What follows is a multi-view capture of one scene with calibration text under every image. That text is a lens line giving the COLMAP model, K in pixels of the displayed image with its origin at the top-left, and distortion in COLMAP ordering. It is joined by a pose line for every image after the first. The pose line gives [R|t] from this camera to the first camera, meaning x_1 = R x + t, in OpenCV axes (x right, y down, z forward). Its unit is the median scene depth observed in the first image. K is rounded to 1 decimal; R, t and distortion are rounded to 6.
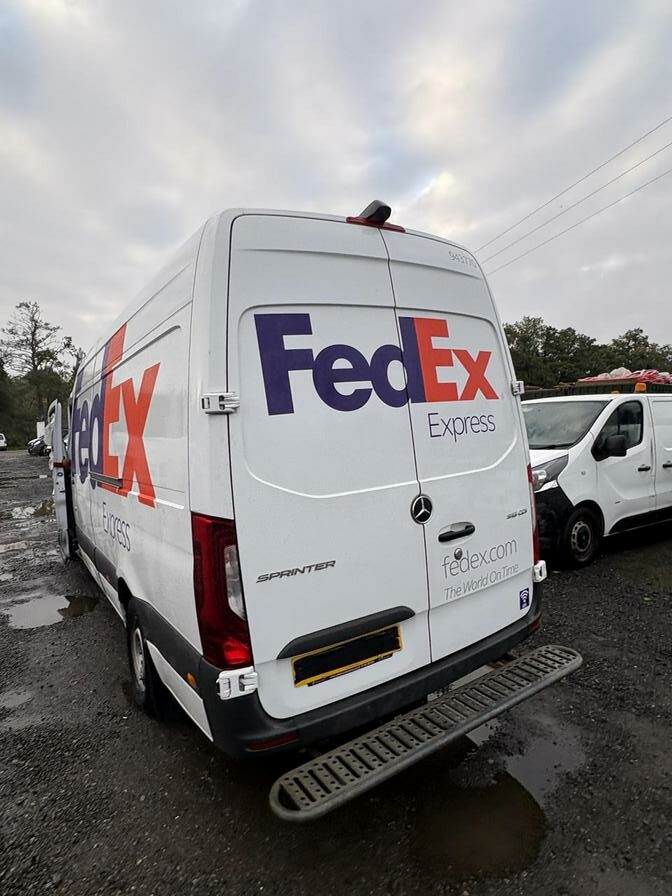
lens RADIAL K [[518.9, 0, 343.6], [0, 518.9, 446.9], [0, 0, 1]] dist [-0.004655, 0.004347]
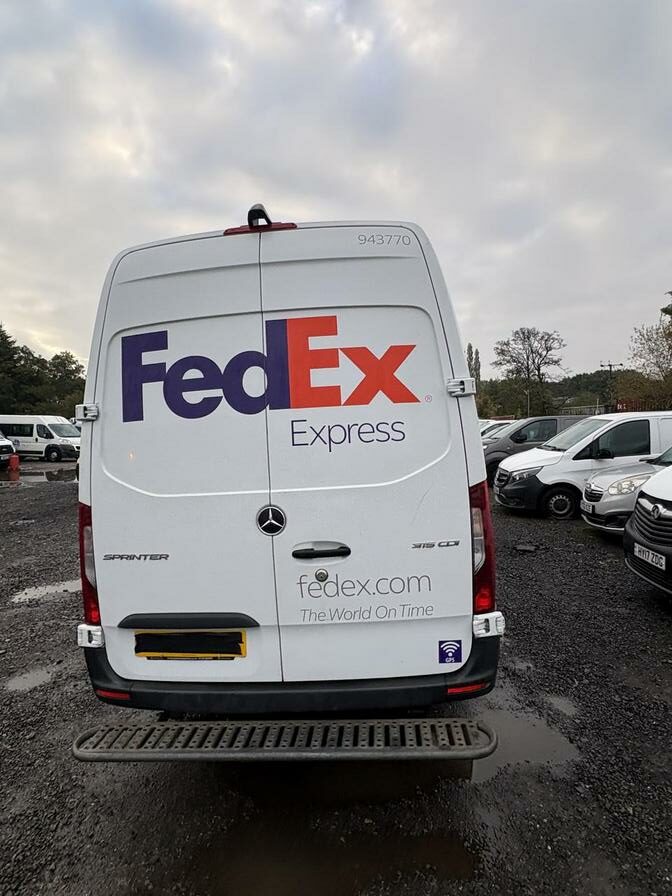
lens RADIAL K [[518.9, 0, 339.1], [0, 518.9, 450.9], [0, 0, 1]] dist [-0.004655, 0.004347]
pose [[0.783481, 0.049760, -0.619421, 0.829108], [-0.034653, 0.998736, 0.036400, -0.047456], [0.620449, -0.007053, 0.784215, 0.320499]]
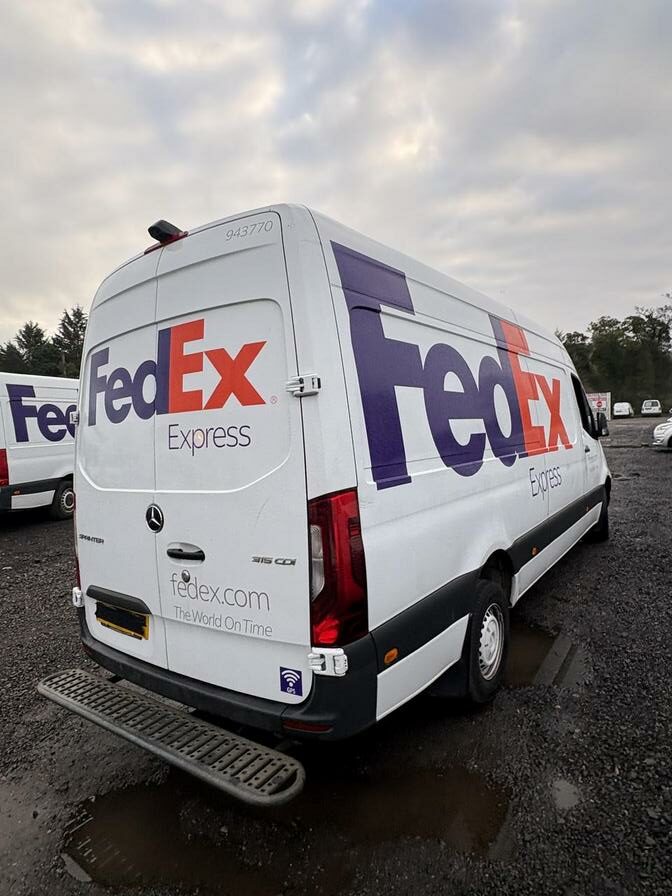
lens RADIAL K [[518.9, 0, 340.0], [0, 518.9, 445.0], [0, 0, 1]] dist [-0.004655, 0.004347]
pose [[0.349624, 0.074059, -0.933959, 1.216558], [-0.012139, 0.997145, 0.074526, -0.105321], [0.936812, -0.014719, 0.349525, 0.974959]]
